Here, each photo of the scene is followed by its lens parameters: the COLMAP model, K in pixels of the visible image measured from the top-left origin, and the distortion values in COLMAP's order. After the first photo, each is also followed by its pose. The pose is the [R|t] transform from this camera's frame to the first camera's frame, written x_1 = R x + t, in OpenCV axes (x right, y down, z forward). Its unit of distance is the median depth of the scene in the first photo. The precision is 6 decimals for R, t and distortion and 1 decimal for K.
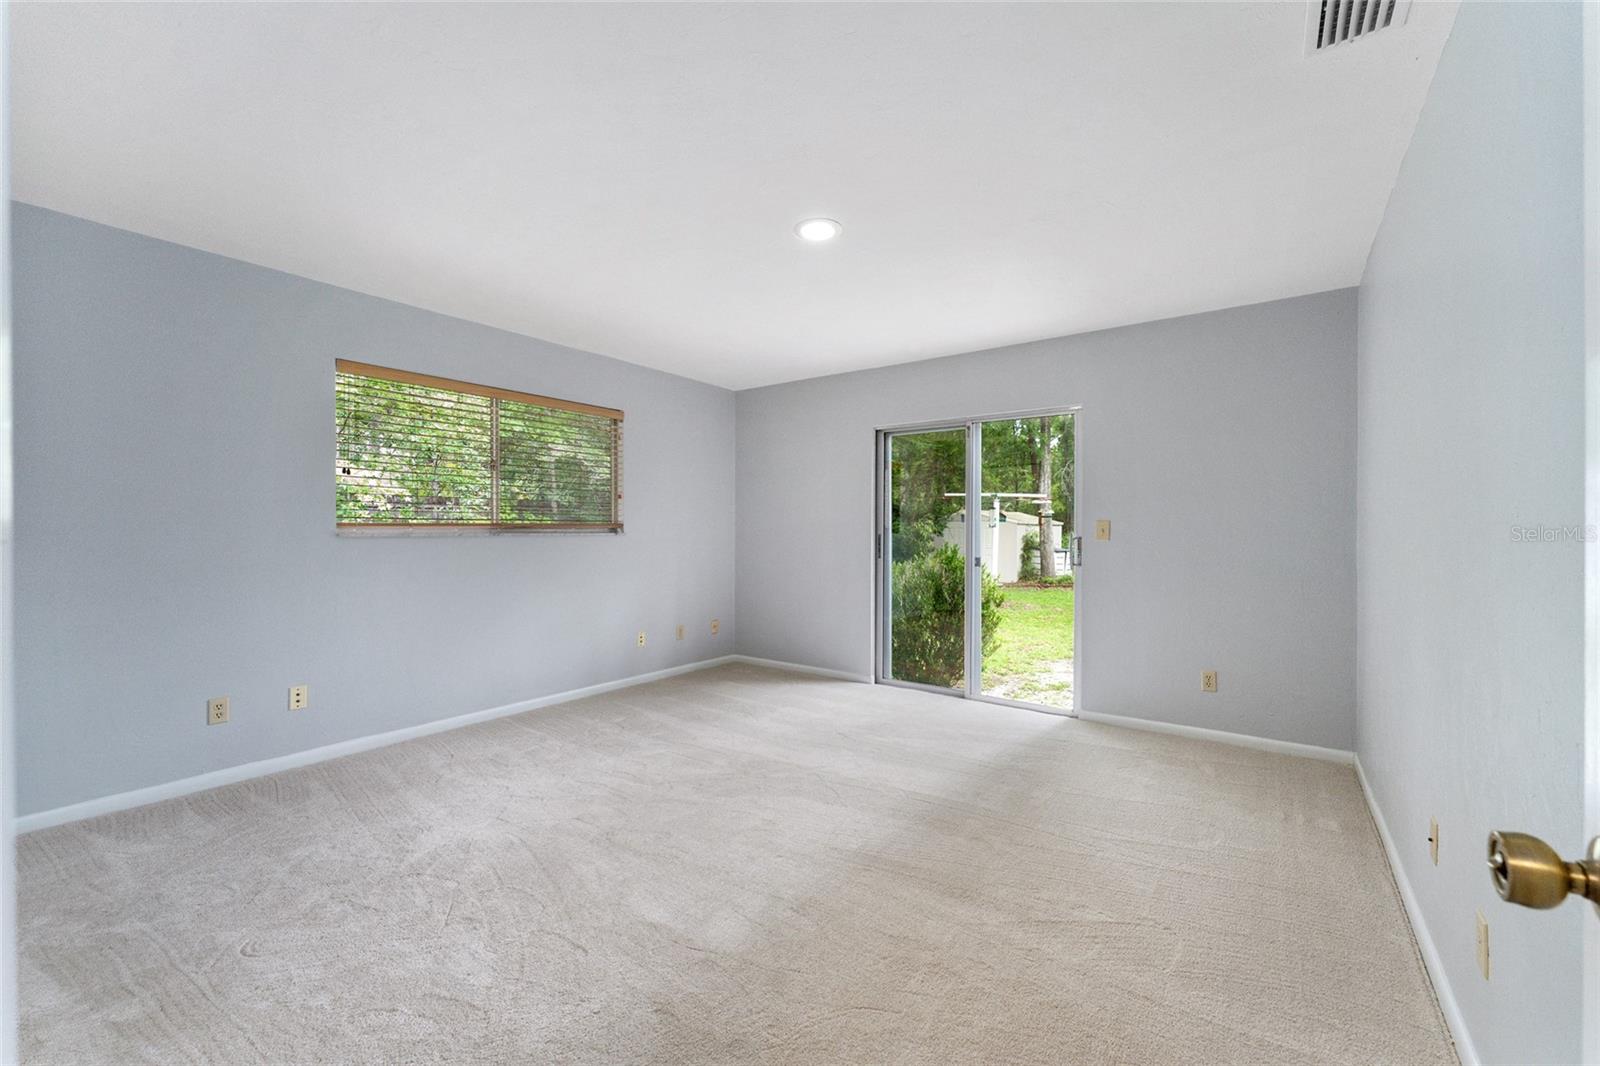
lens RADIAL K [[648.4, 0, 795.0], [0, 648.4, 530.9], [0, 0, 1]] dist [-0.000826, -0.000511]
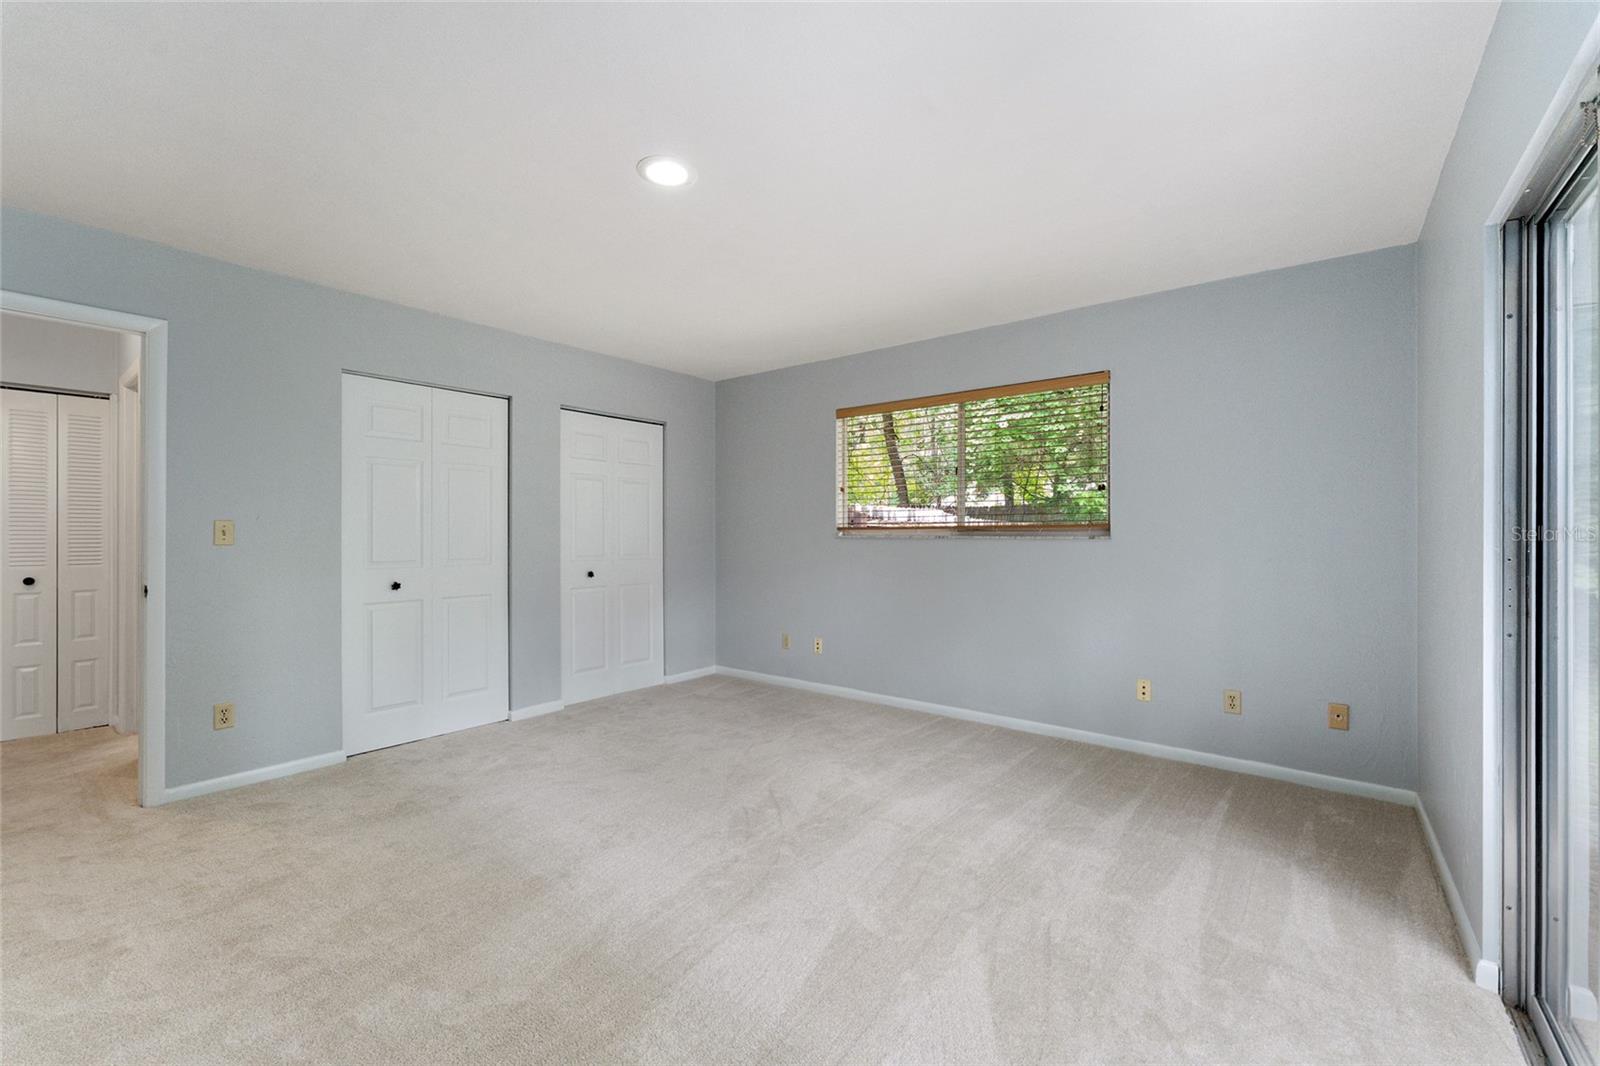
lens RADIAL K [[648.4, 0, 796.4], [0, 648.4, 533.7], [0, 0, 1]] dist [-0.000826, -0.000511]
pose [[-0.029672, -0.002742, -0.999556, 0.586939], [-0.003663, 0.999990, -0.002634, 0.004109], [0.999553, 0.003583, -0.029682, 0.815722]]
